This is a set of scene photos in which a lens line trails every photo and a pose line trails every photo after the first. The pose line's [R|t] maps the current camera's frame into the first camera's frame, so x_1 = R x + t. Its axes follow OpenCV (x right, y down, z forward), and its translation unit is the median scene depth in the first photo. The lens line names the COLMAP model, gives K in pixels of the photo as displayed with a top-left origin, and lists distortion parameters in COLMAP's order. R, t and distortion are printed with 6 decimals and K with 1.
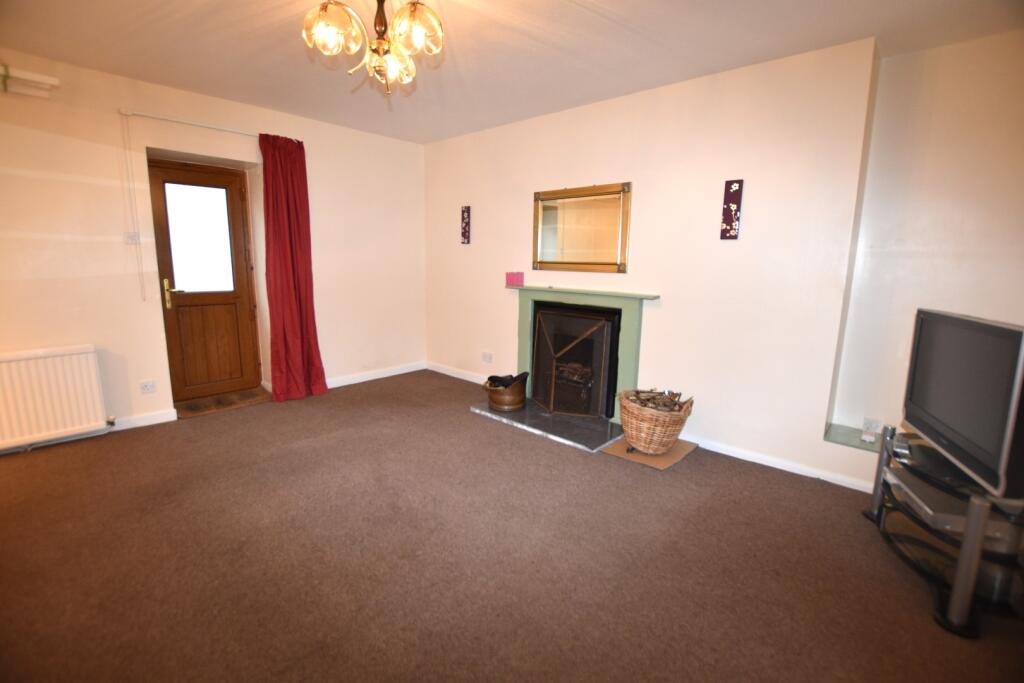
lens RADIAL K [[452.1, 0, 510.9], [0, 452.1, 337.5], [0, 0, 1]] dist [-0.032958, 0.004018]
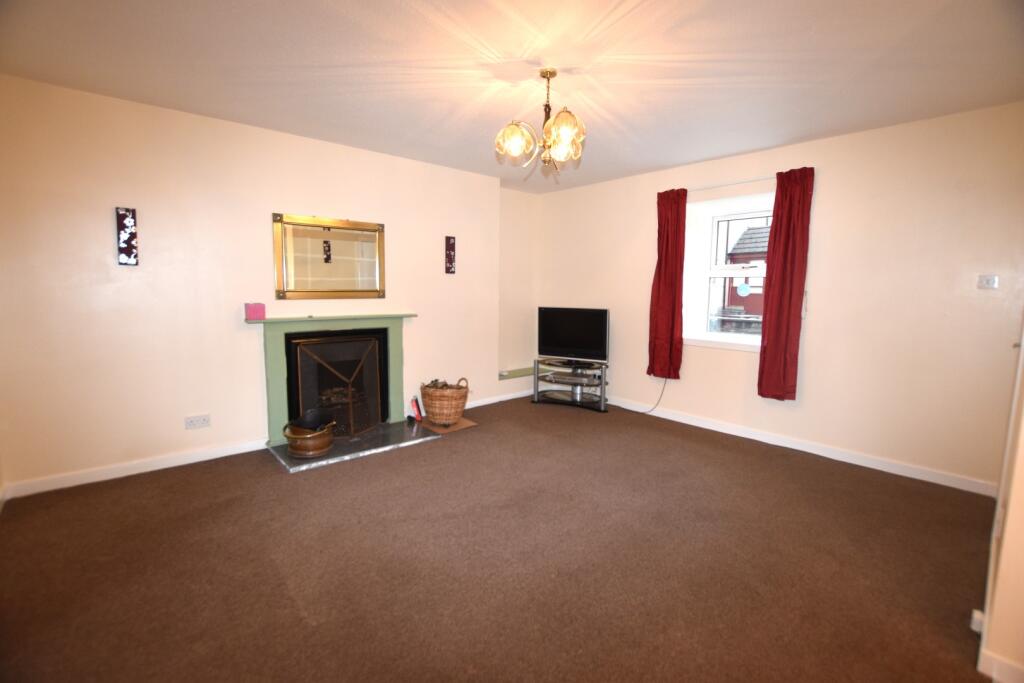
lens RADIAL K [[452.1, 0, 510.9], [0, 452.1, 337.5], [0, 0, 1]] dist [-0.032958, 0.004018]
pose [[0.108528, -0.126244, 0.986045, -0.915146], [0.160686, 0.981087, 0.107924, -0.115035], [-0.981021, 0.146731, 0.126761, 0.530432]]
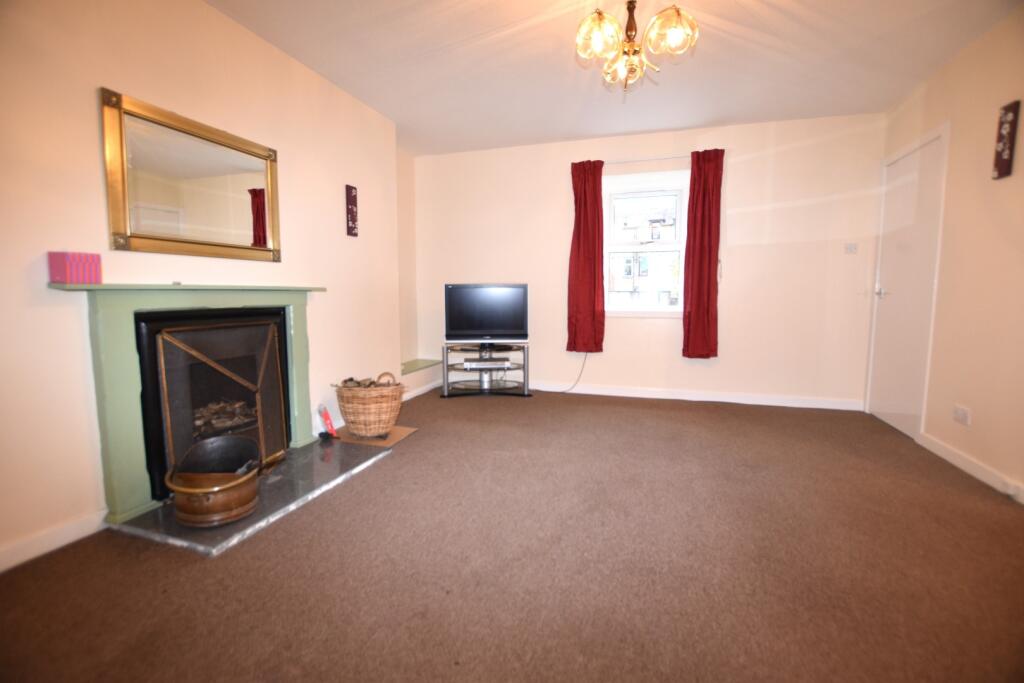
lens RADIAL K [[452.1, 0, 510.9], [0, 452.1, 337.5], [0, 0, 1]] dist [-0.032958, 0.004018]
pose [[-0.417118, -0.106936, 0.902539, -0.658764], [0.148567, 0.971673, 0.183789, -0.097379], [-0.896627, 0.210750, -0.389416, 0.970680]]
